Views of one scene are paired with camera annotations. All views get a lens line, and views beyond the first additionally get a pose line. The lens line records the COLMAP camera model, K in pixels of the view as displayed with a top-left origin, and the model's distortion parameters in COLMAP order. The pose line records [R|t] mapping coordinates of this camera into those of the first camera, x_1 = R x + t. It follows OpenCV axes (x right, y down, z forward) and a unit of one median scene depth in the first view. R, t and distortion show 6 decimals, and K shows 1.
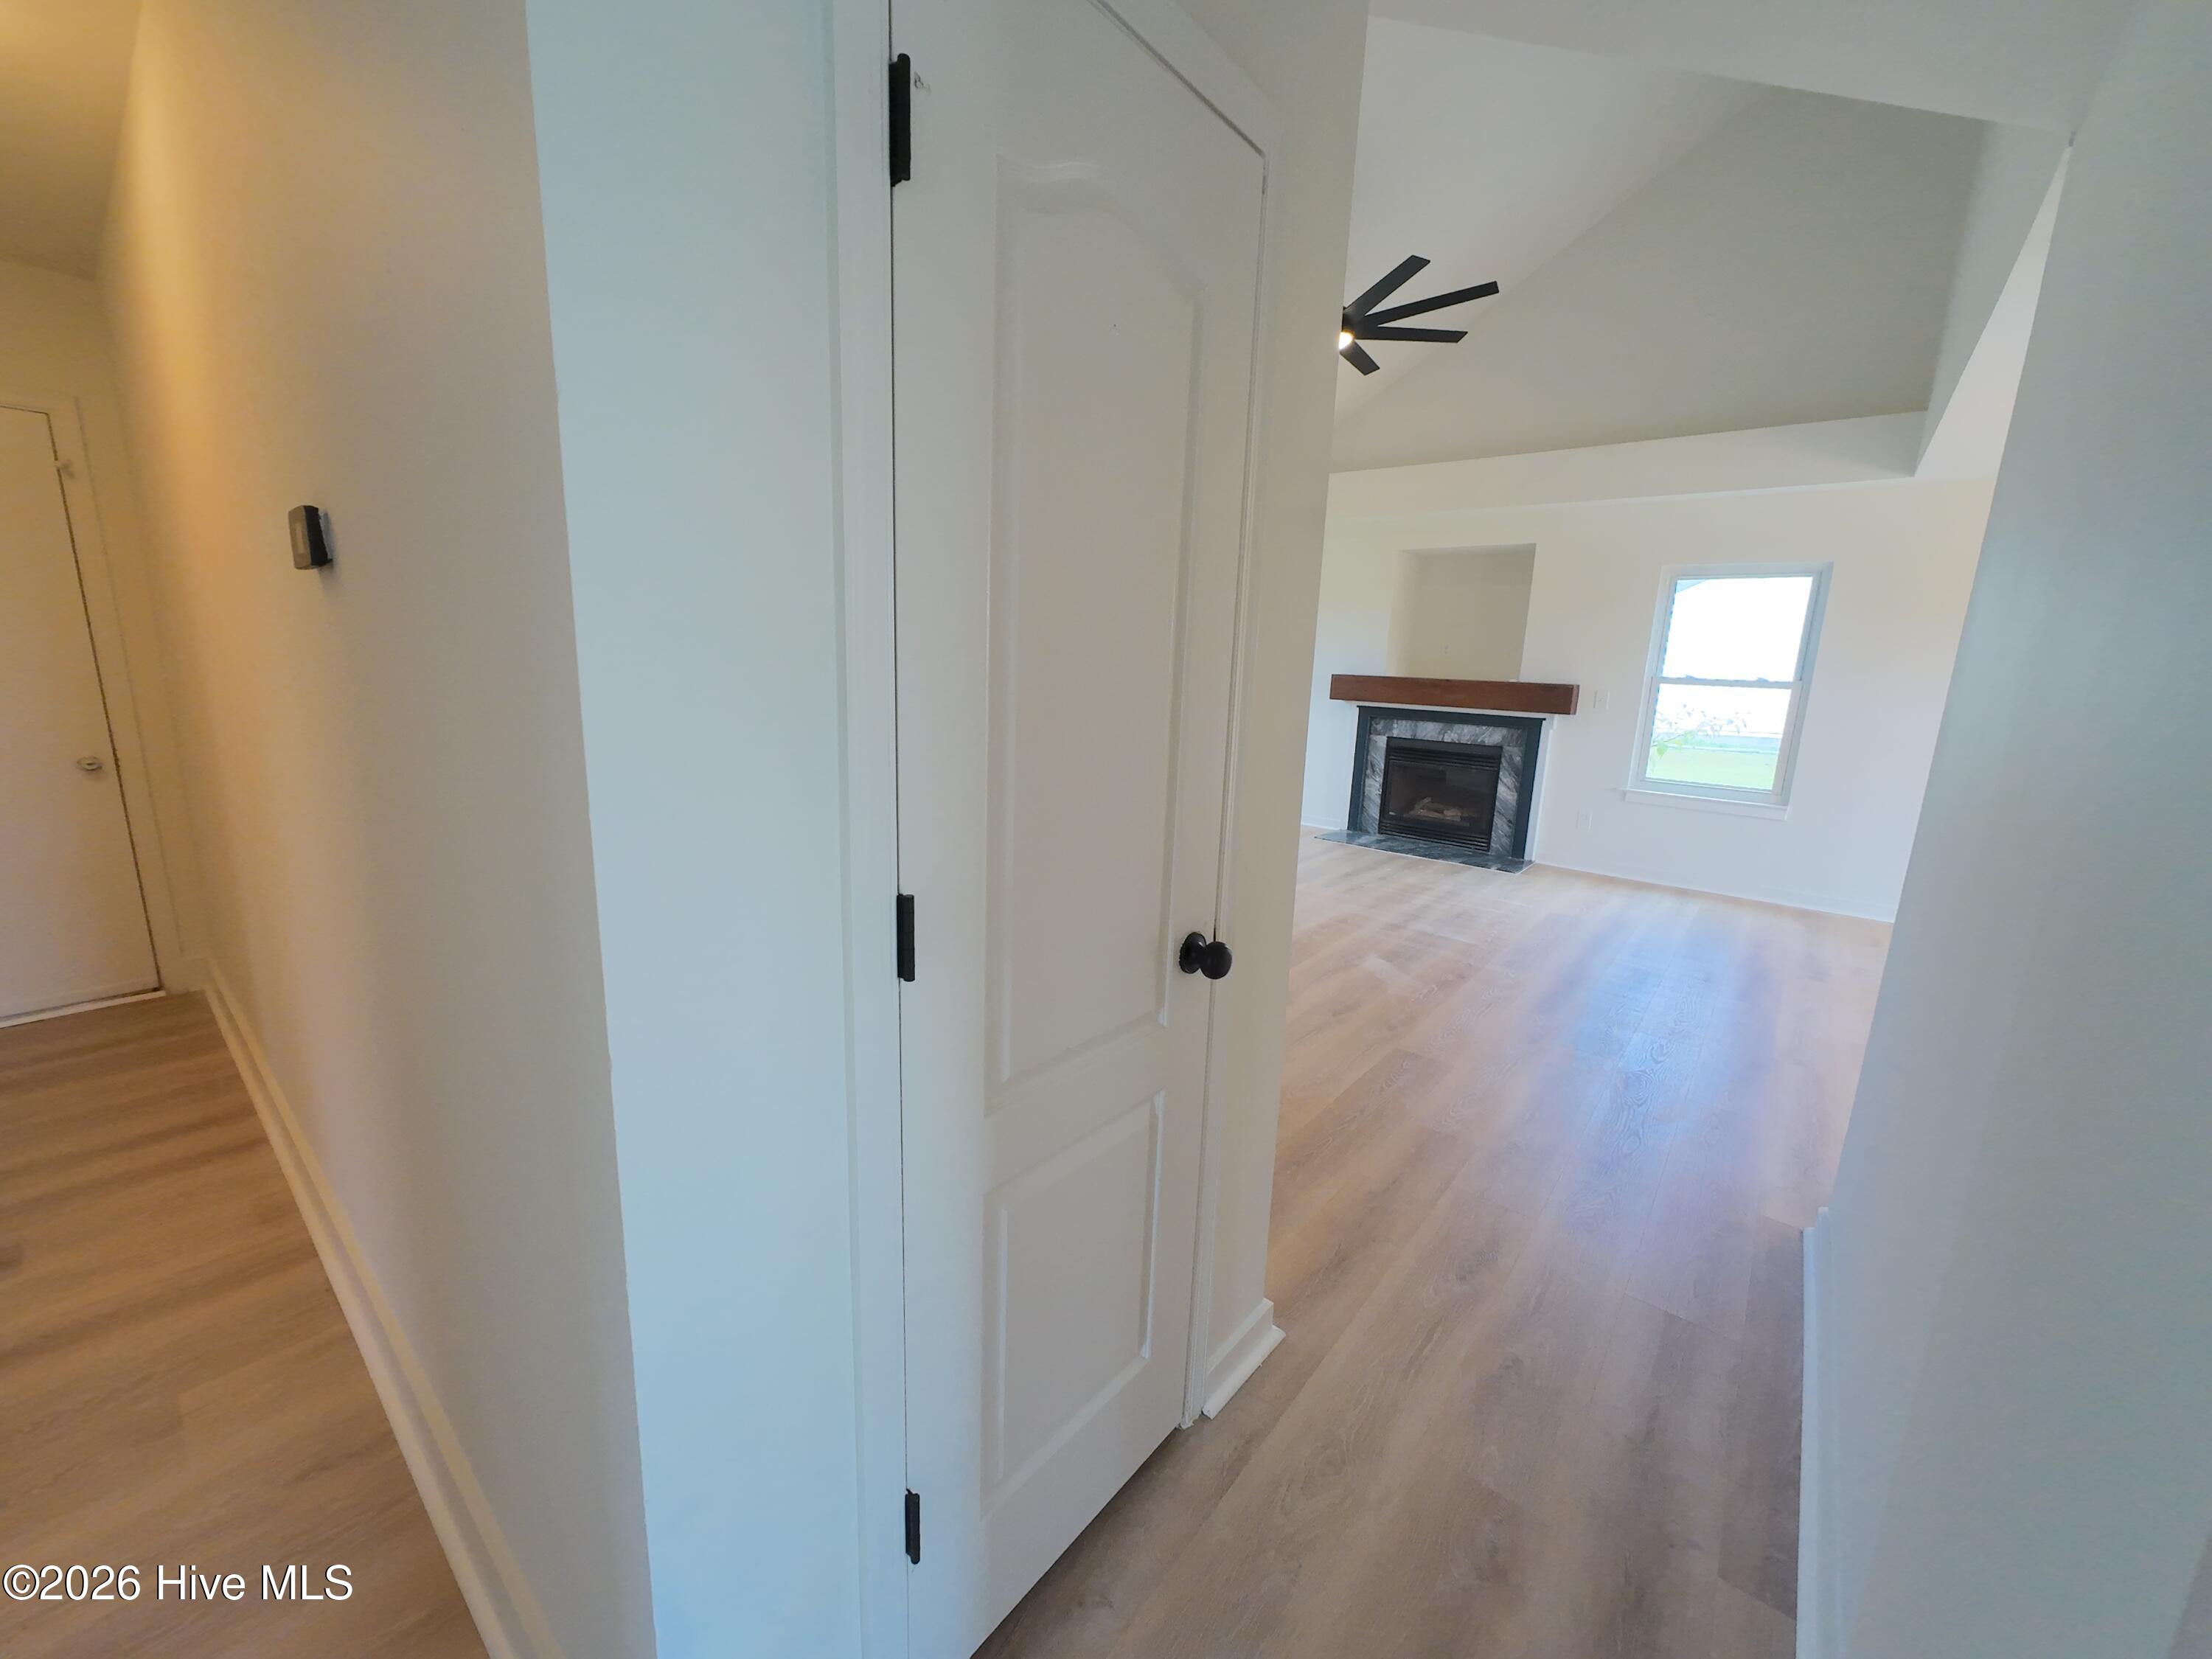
lens RADIAL K [[852.3, 0, 1106.4], [0, 852.3, 822.4], [0, 0, 1]] dist [-0.001307, 0.000536]
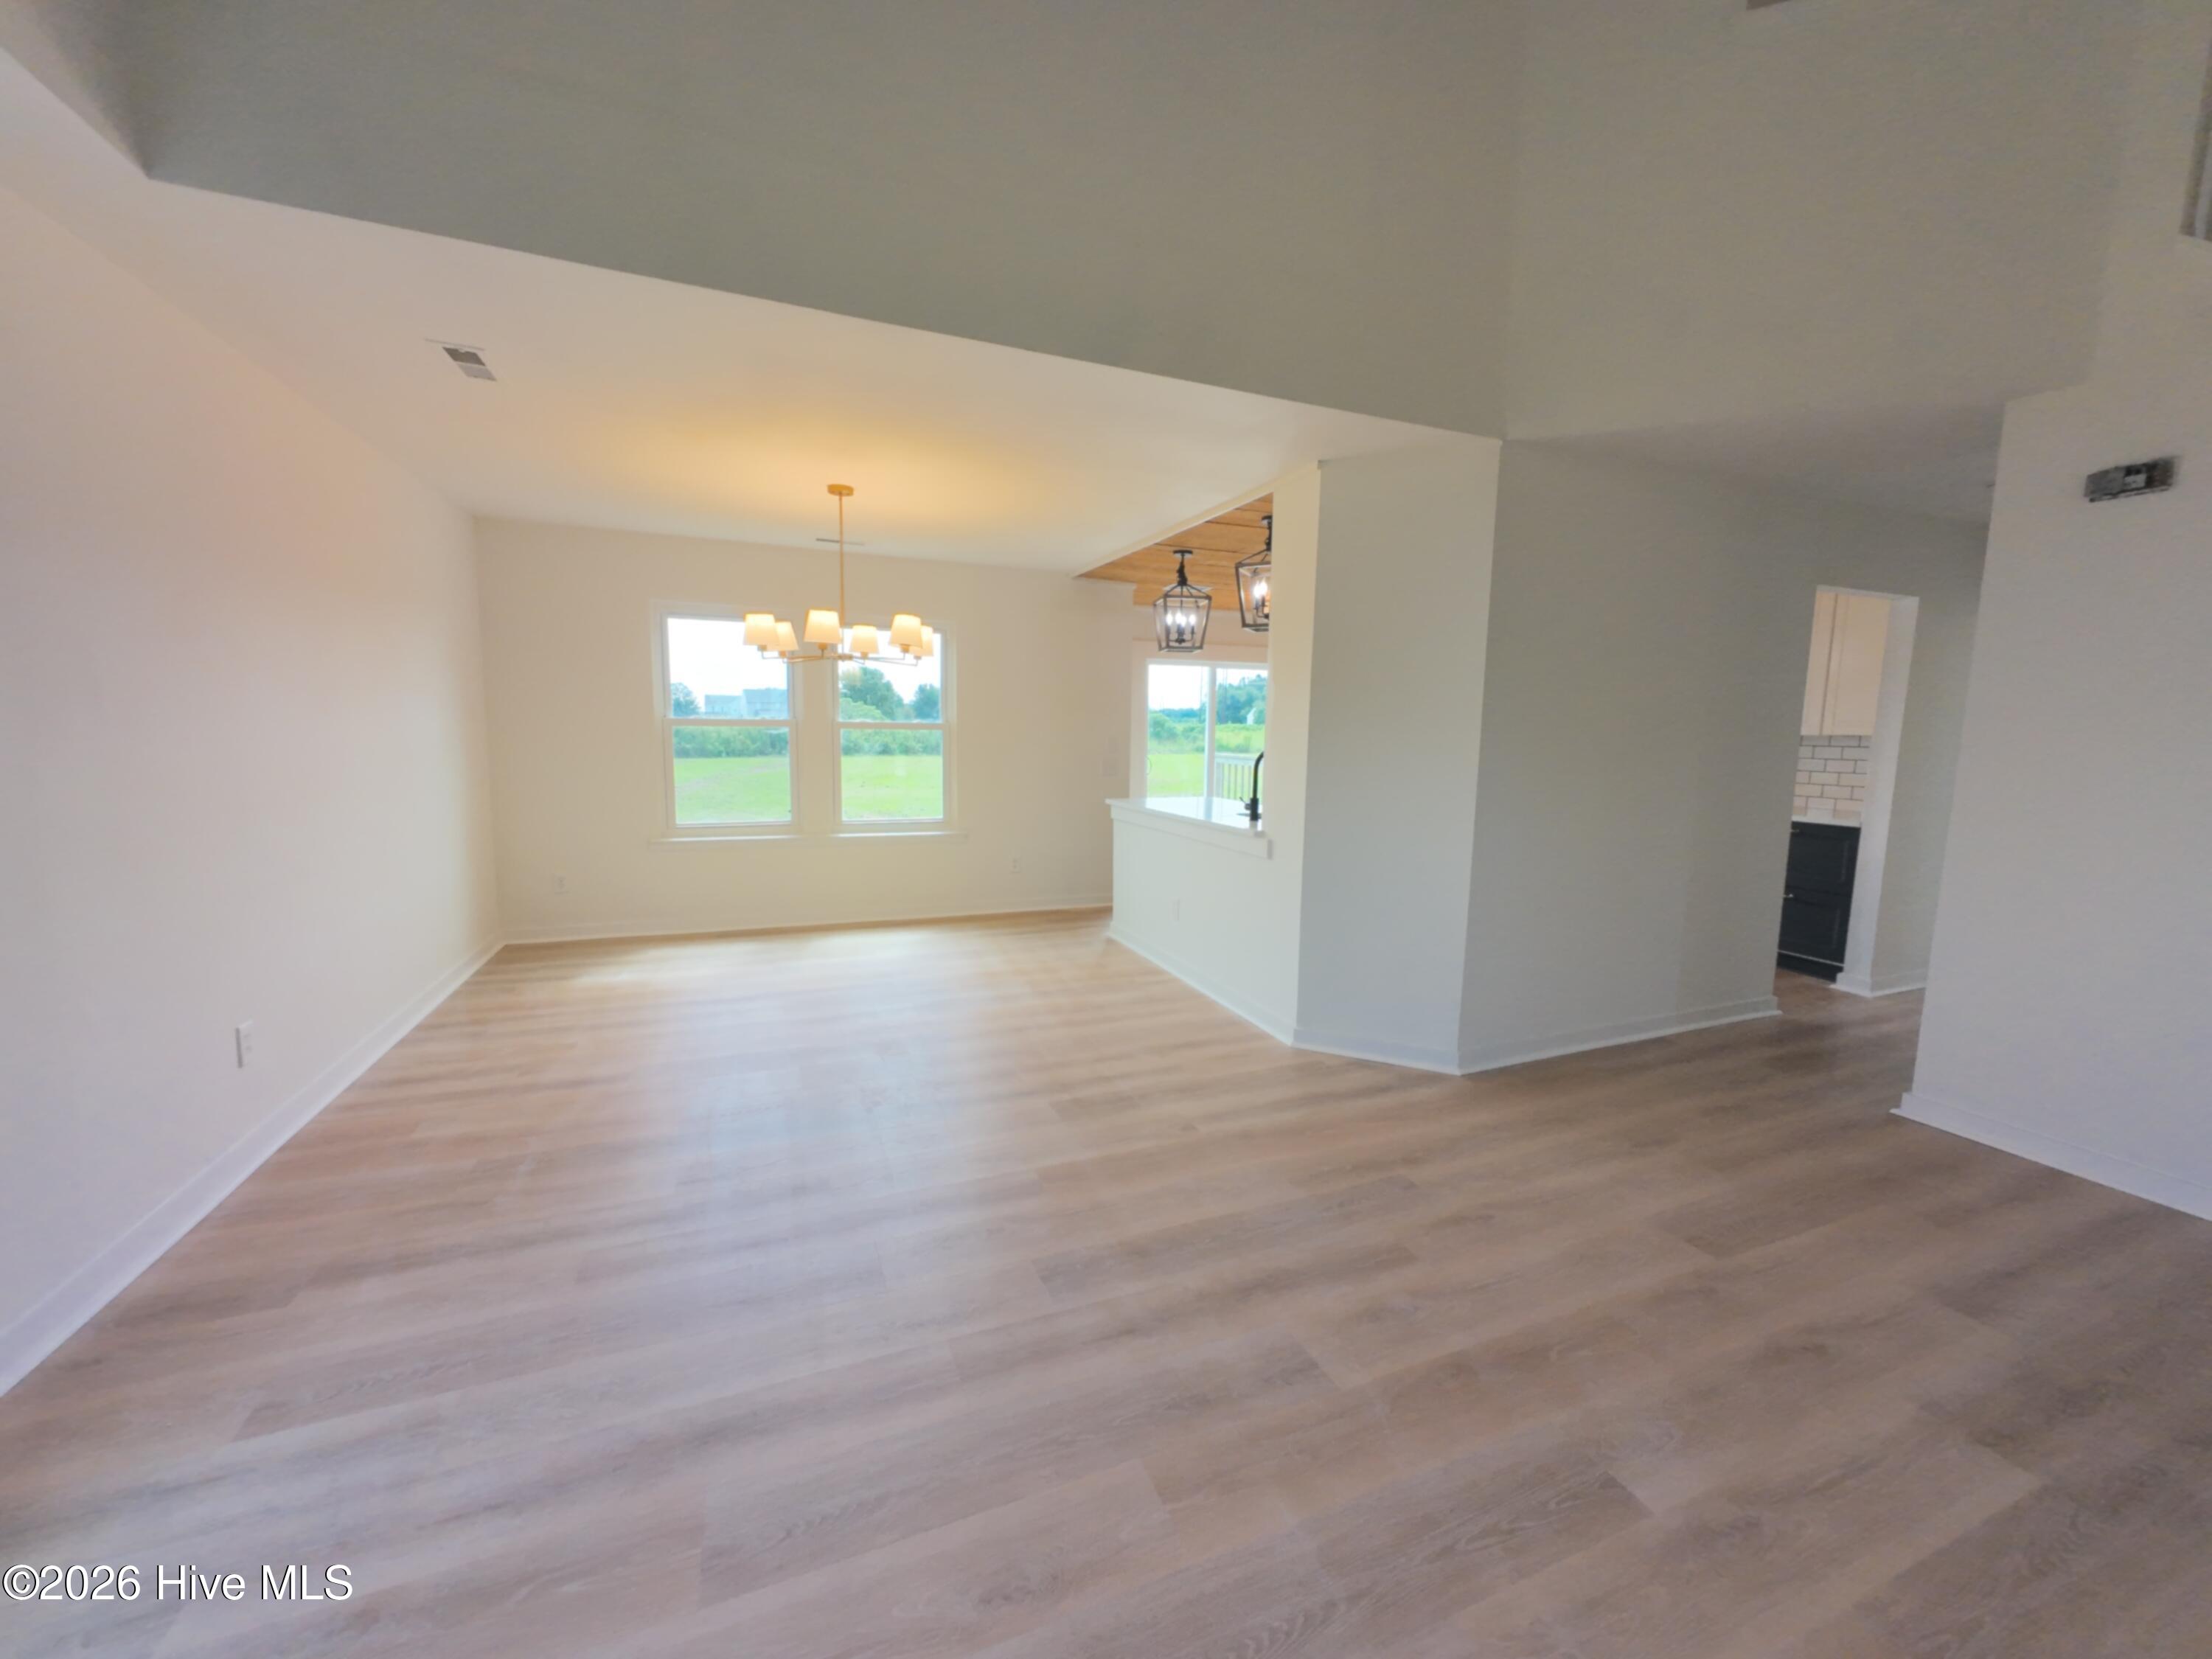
lens RADIAL K [[852.3, 0, 1111.1], [0, 852.3, 833.5], [0, 0, 1]] dist [-0.001307, 0.000536]
pose [[-0.880979, -0.108990, 0.460432, 0.251343], [0.043028, 0.950622, 0.307354, -0.158749], [-0.471195, 0.290584, -0.832788, 0.871650]]
